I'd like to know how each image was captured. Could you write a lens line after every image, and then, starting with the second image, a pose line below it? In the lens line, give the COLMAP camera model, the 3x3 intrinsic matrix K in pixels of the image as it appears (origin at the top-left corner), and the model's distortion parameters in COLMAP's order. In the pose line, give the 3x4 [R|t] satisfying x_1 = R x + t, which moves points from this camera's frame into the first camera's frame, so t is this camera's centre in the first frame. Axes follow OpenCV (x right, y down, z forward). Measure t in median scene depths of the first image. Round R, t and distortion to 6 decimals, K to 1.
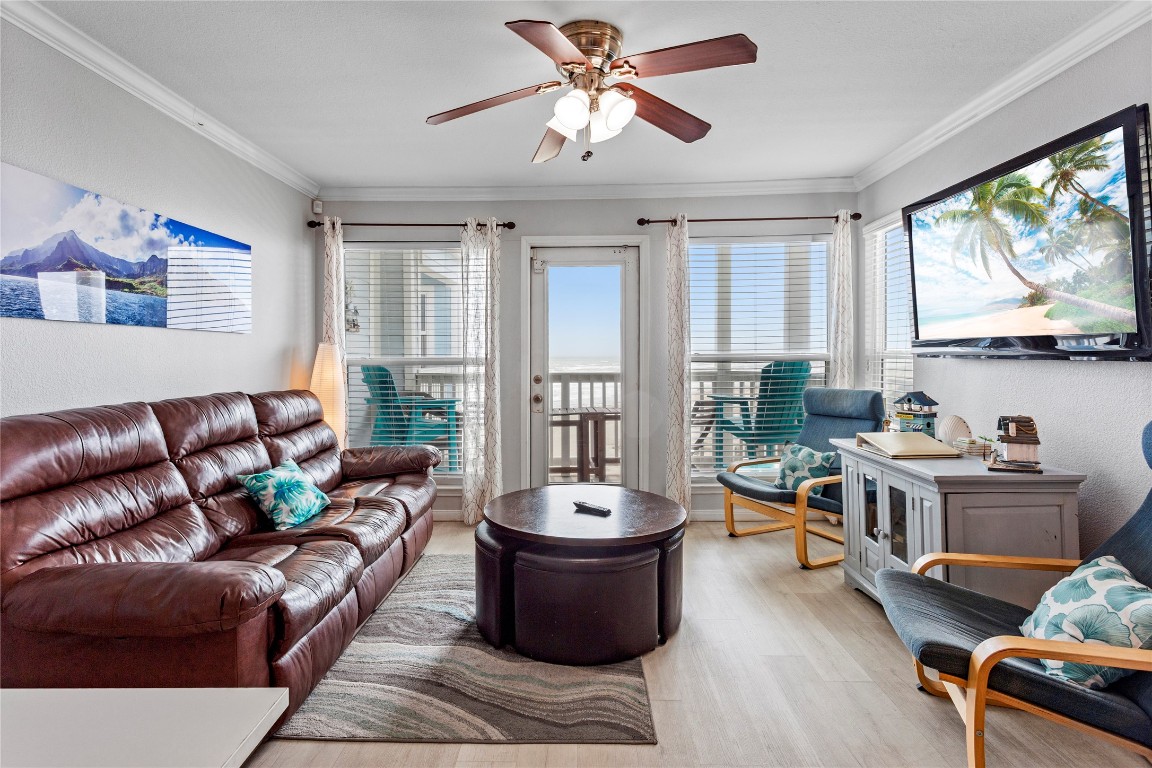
lens RADIAL K [[546.8, 0, 574.7], [0, 546.8, 362.6], [0, 0, 1]] dist [0.001861, 0.001300]
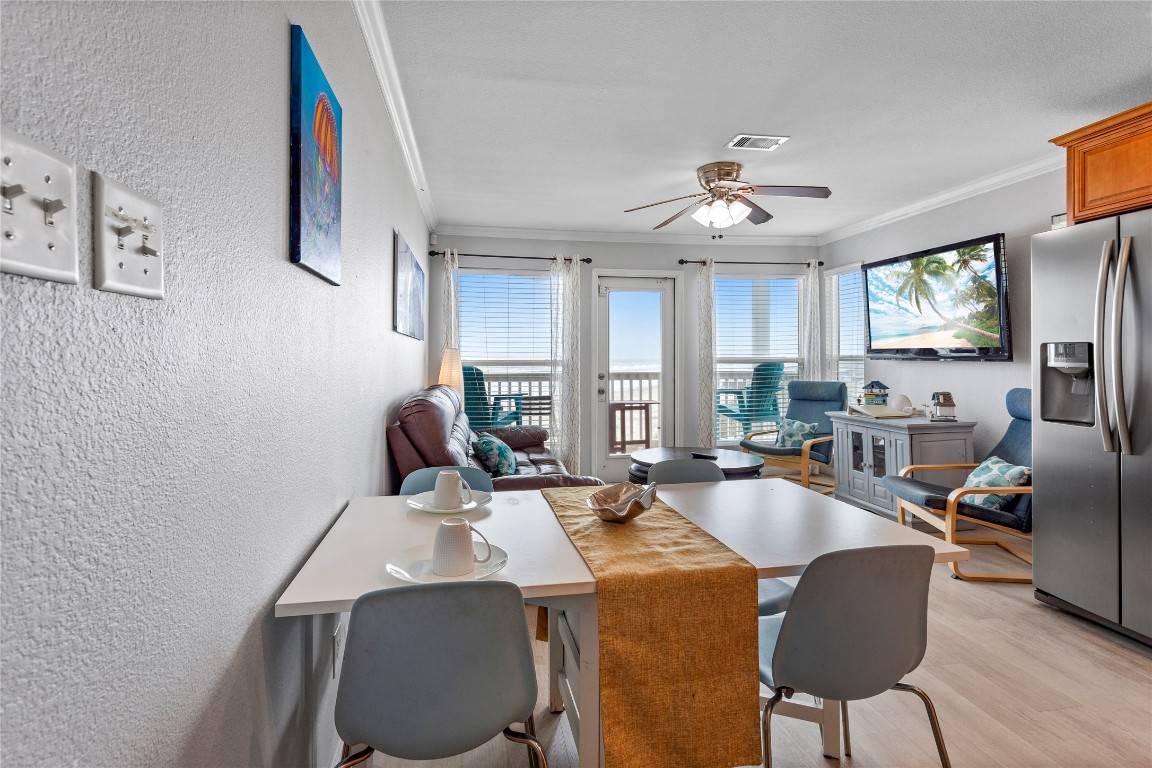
lens RADIAL K [[562.4, 0, 560.7], [0, 562.4, 361.9], [0, 0, 1]] dist [-0.000228, -0.000613]
pose [[0.979711, 0.000976, 0.200413, -0.669103], [0.000843, 0.999959, -0.008988, 0.011485], [-0.200413, 0.008975, 0.979670, -0.475374]]
